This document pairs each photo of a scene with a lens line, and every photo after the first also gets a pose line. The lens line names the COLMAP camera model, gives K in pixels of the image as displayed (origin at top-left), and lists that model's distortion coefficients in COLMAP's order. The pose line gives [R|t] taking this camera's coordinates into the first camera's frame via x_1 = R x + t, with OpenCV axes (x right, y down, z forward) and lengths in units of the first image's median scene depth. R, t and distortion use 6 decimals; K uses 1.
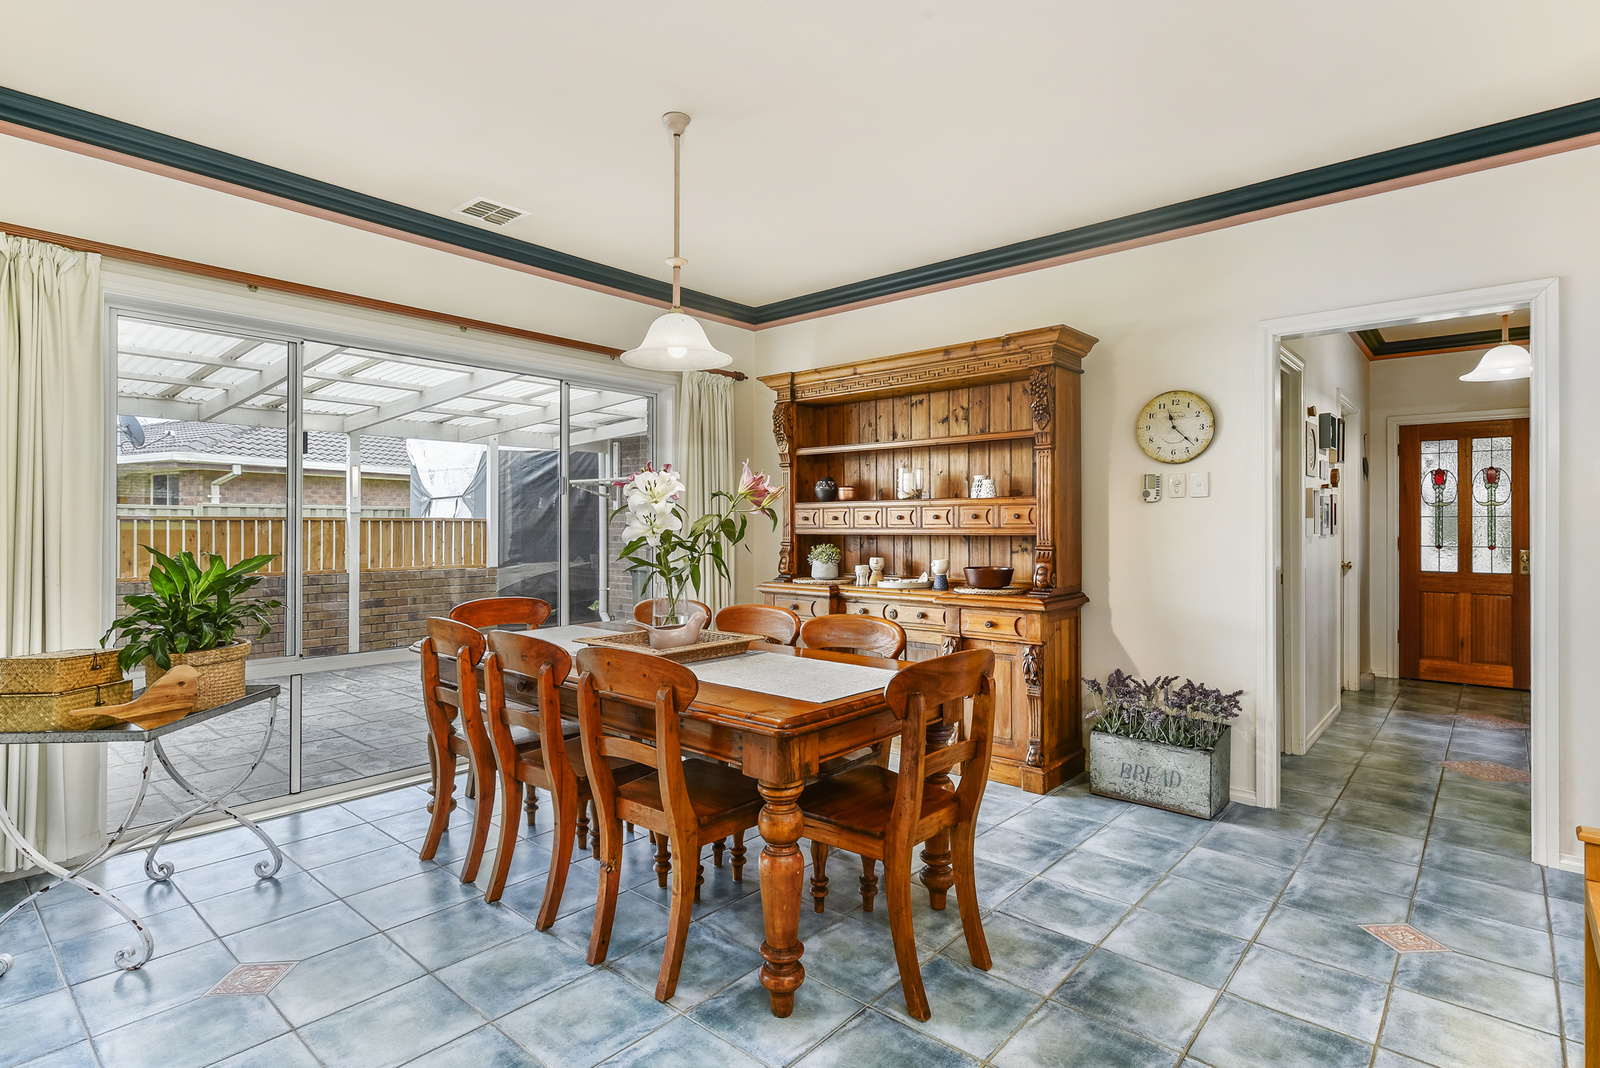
lens RADIAL K [[800.9, 0, 799.6], [0, 800.9, 523.4], [0, 0, 1]] dist [-0.000182, 0.000978]
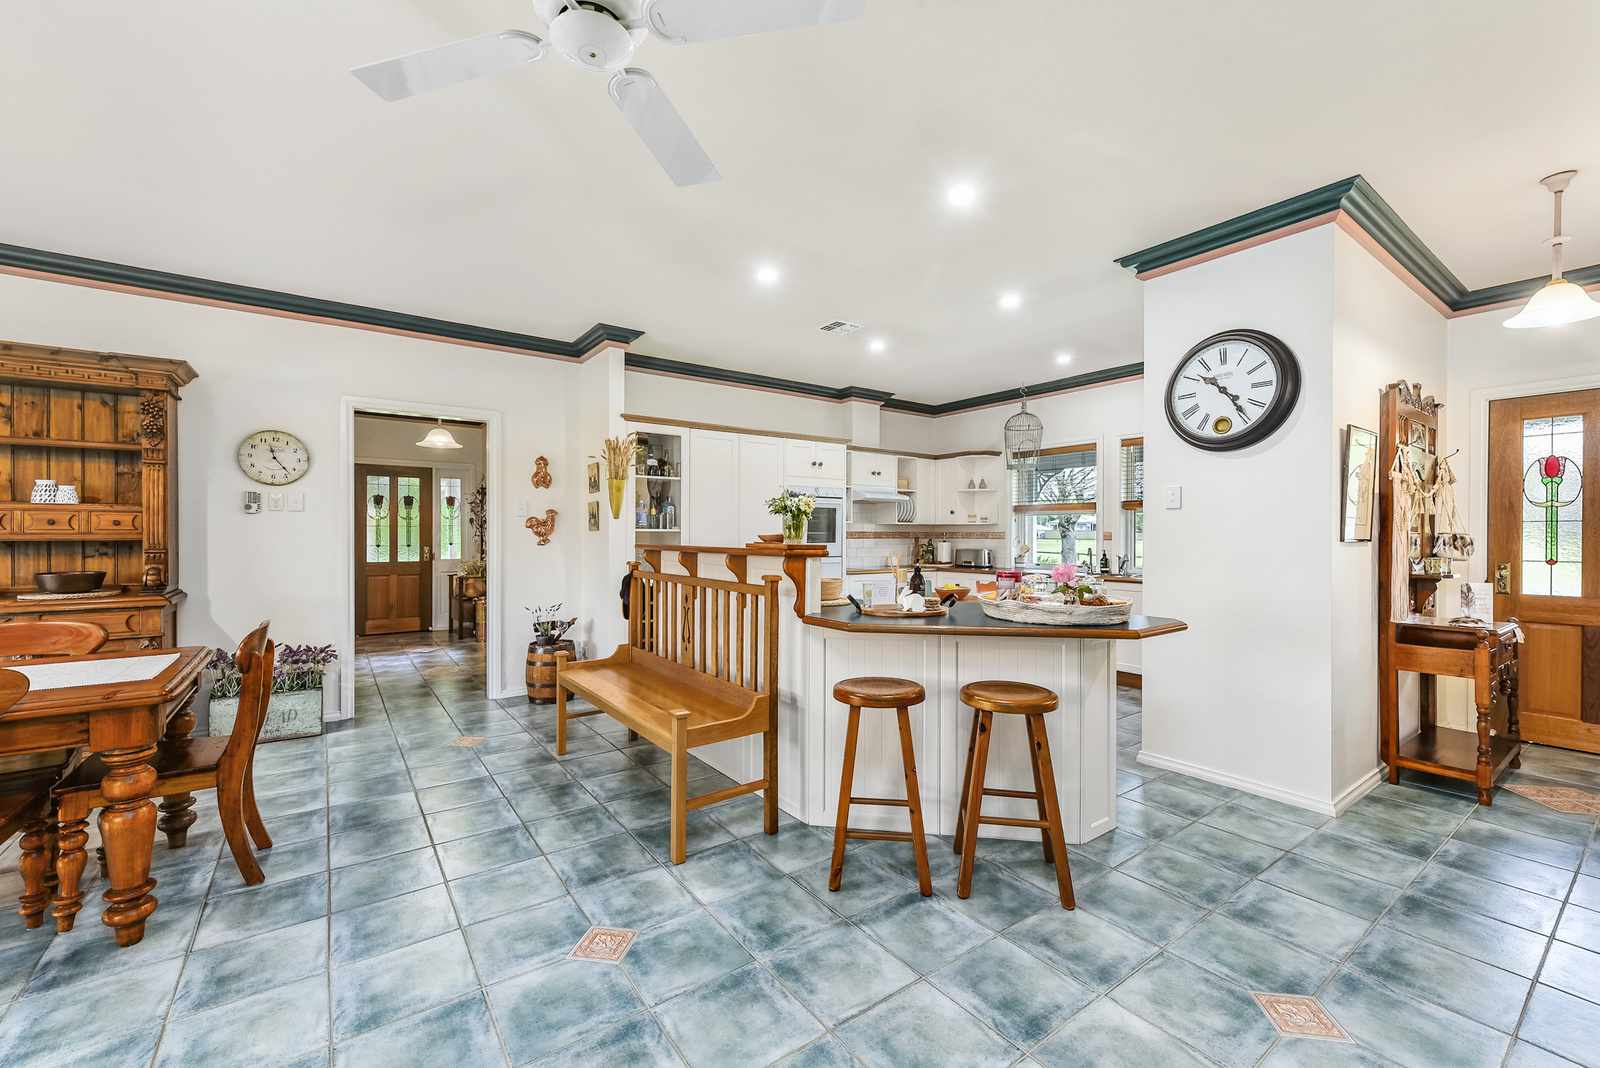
lens RADIAL K [[648.4, 0, 795.6], [0, 648.4, 539.4], [0, 0, 1]] dist [0.000790, 0.000138]
pose [[0.227577, -0.008825, 0.973720, -0.374774], [-0.005765, 0.999929, 0.010410, -0.000676], [-0.973743, -0.007983, 0.227510, -0.088176]]
